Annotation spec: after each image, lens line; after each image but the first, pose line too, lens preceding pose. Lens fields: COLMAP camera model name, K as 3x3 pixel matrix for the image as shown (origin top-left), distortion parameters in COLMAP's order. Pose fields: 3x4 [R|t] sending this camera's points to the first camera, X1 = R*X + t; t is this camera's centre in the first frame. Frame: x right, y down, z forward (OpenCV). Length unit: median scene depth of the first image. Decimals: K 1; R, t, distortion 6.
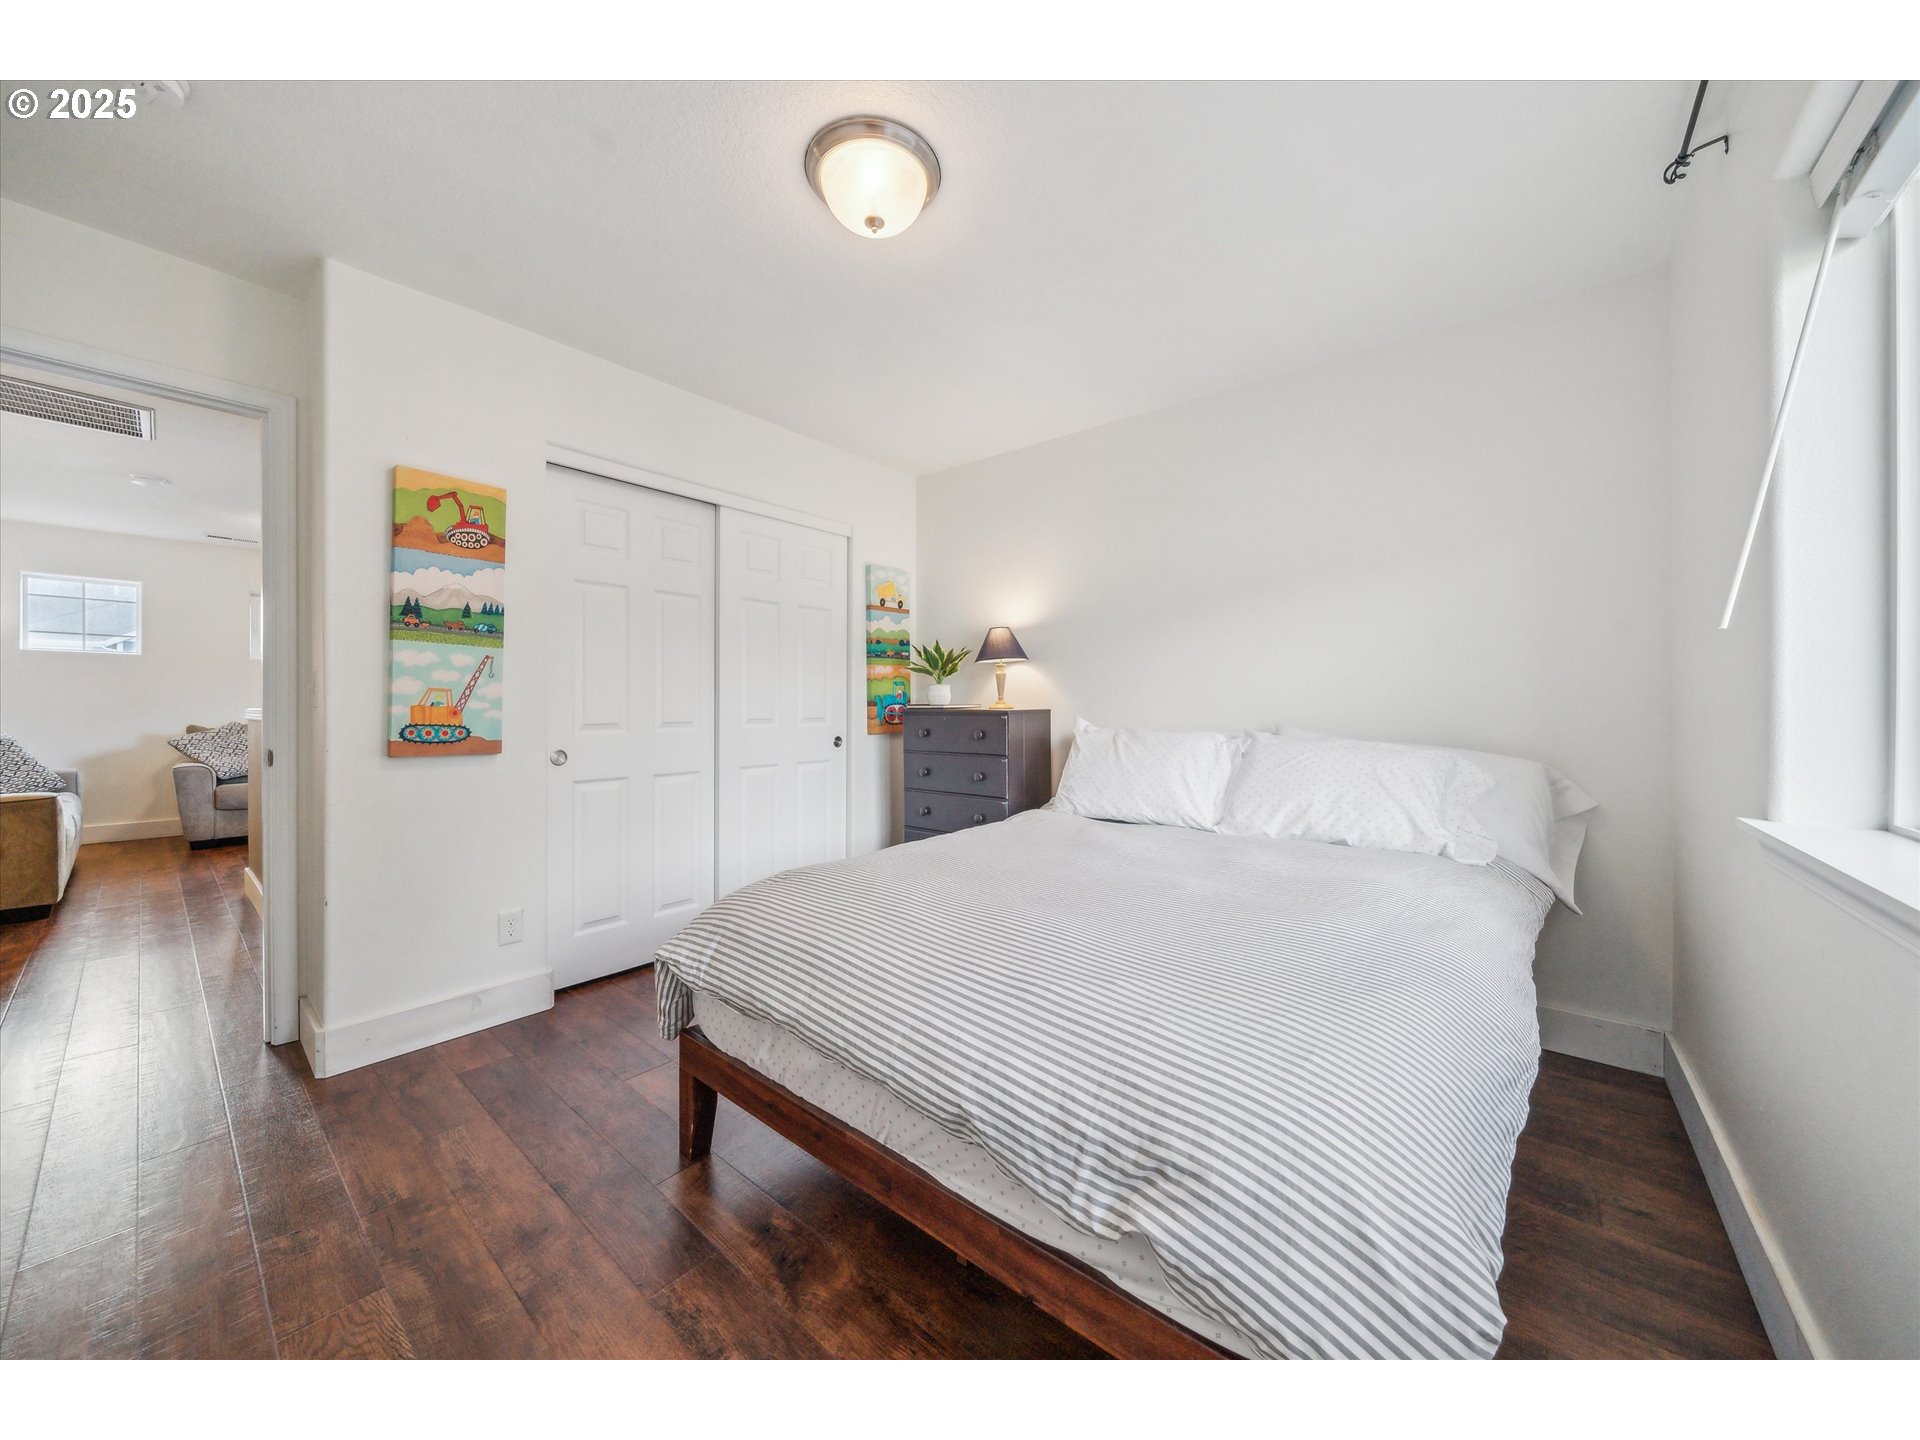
lens RADIAL K [[682.0, 0, 969.9], [0, 682.0, 722.7], [0, 0, 1]] dist [-0.000433, -0.000142]
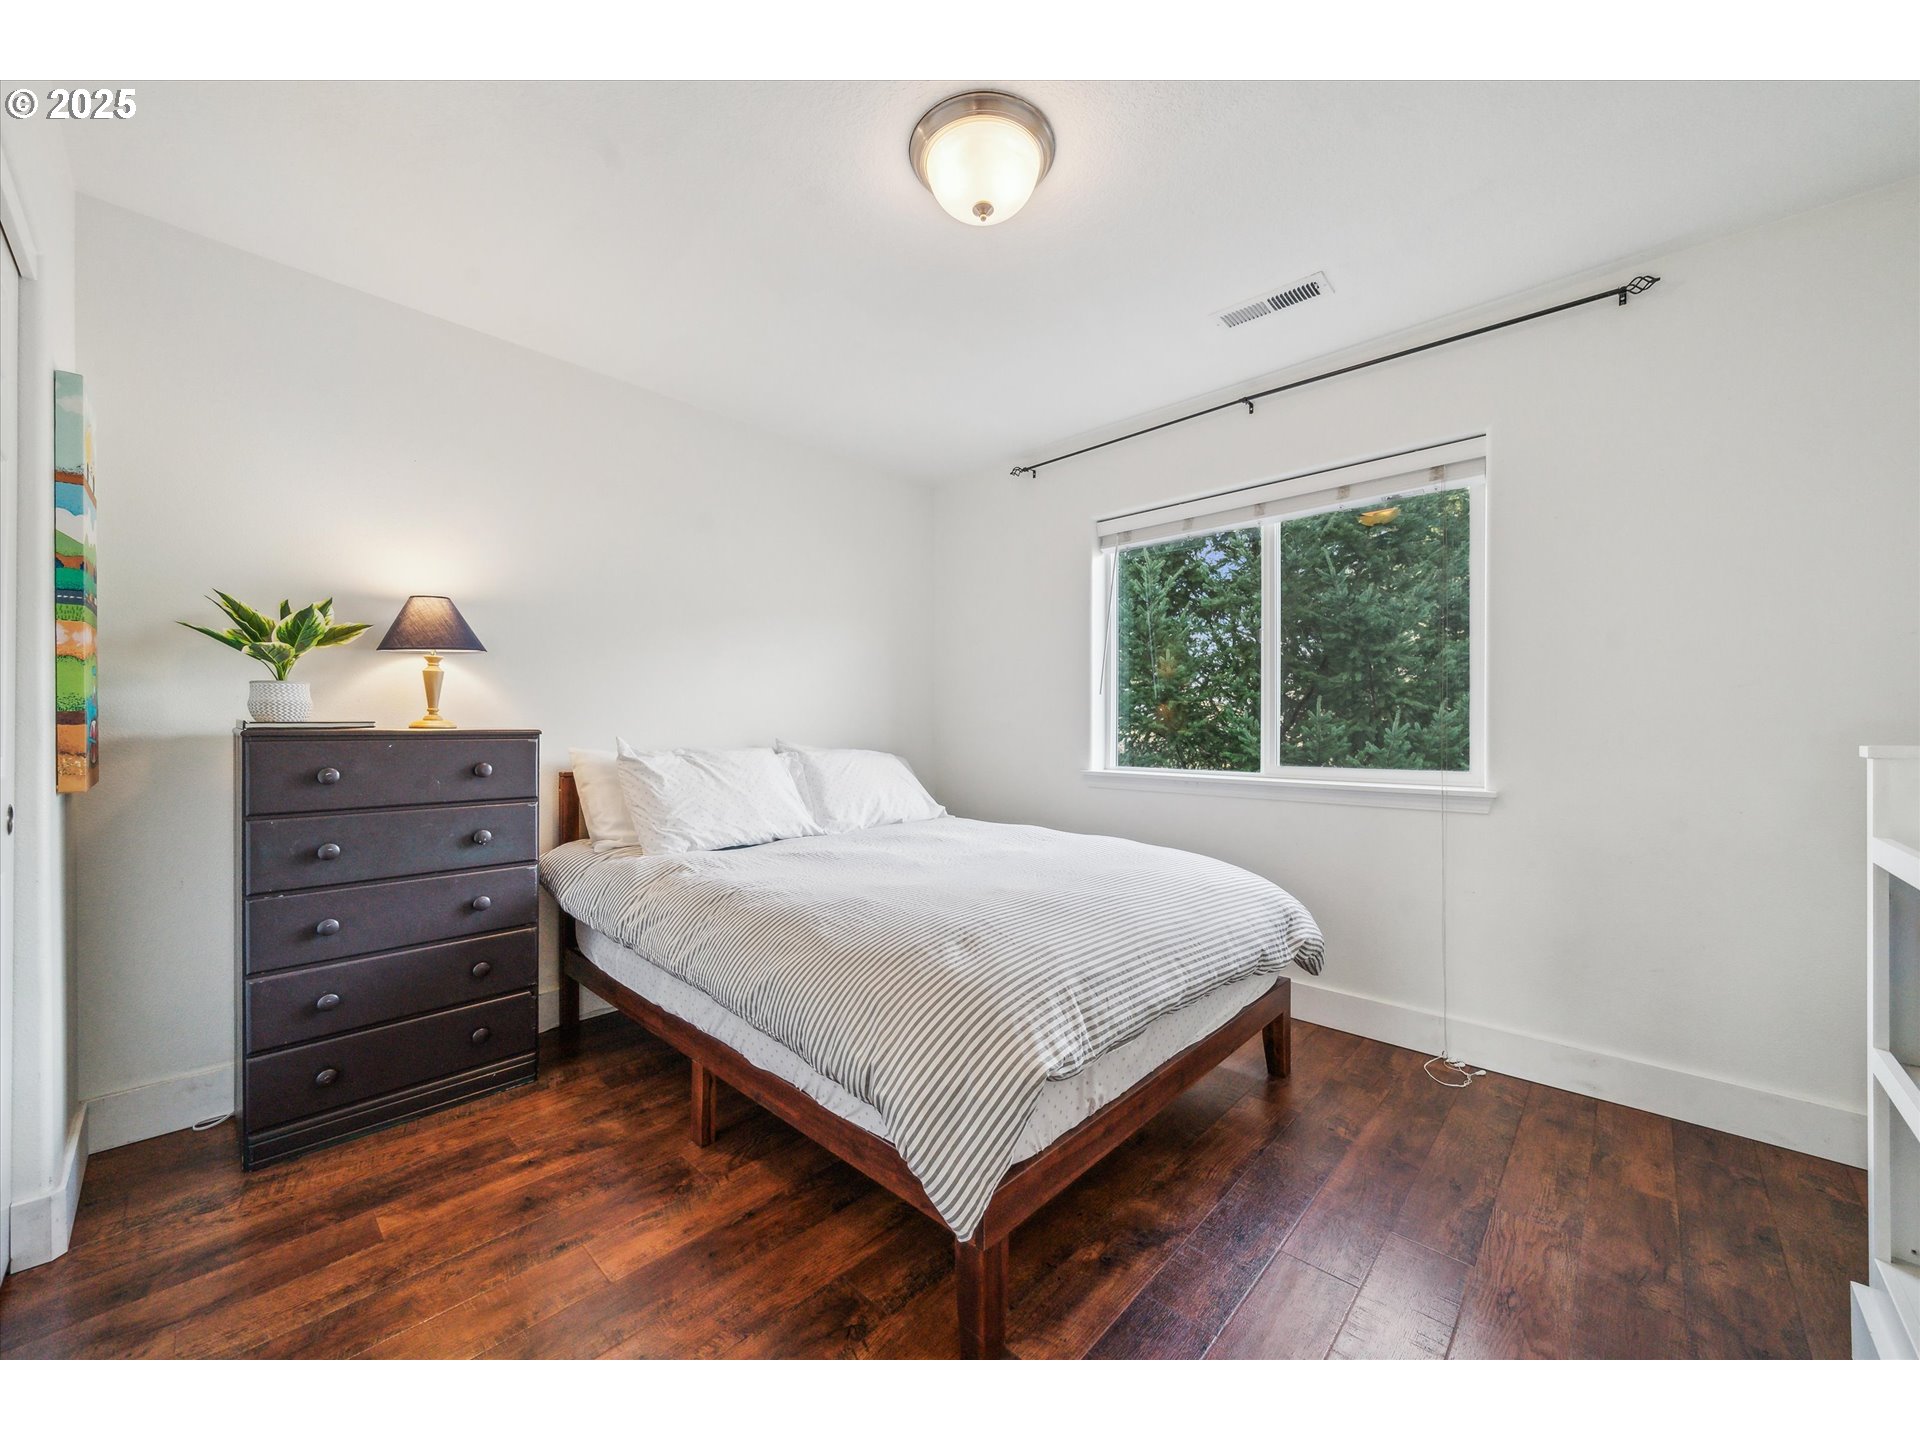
lens RADIAL K [[682.0, 0, 969.9], [0, 682.0, 722.7], [0, 0, 1]] dist [-0.000433, -0.000142]
pose [[0.086800, 0.002084, 0.996224, -0.565288], [0.015336, 0.999877, -0.003428, -0.015759], [-0.996108, 0.015576, 0.086757, 0.477272]]
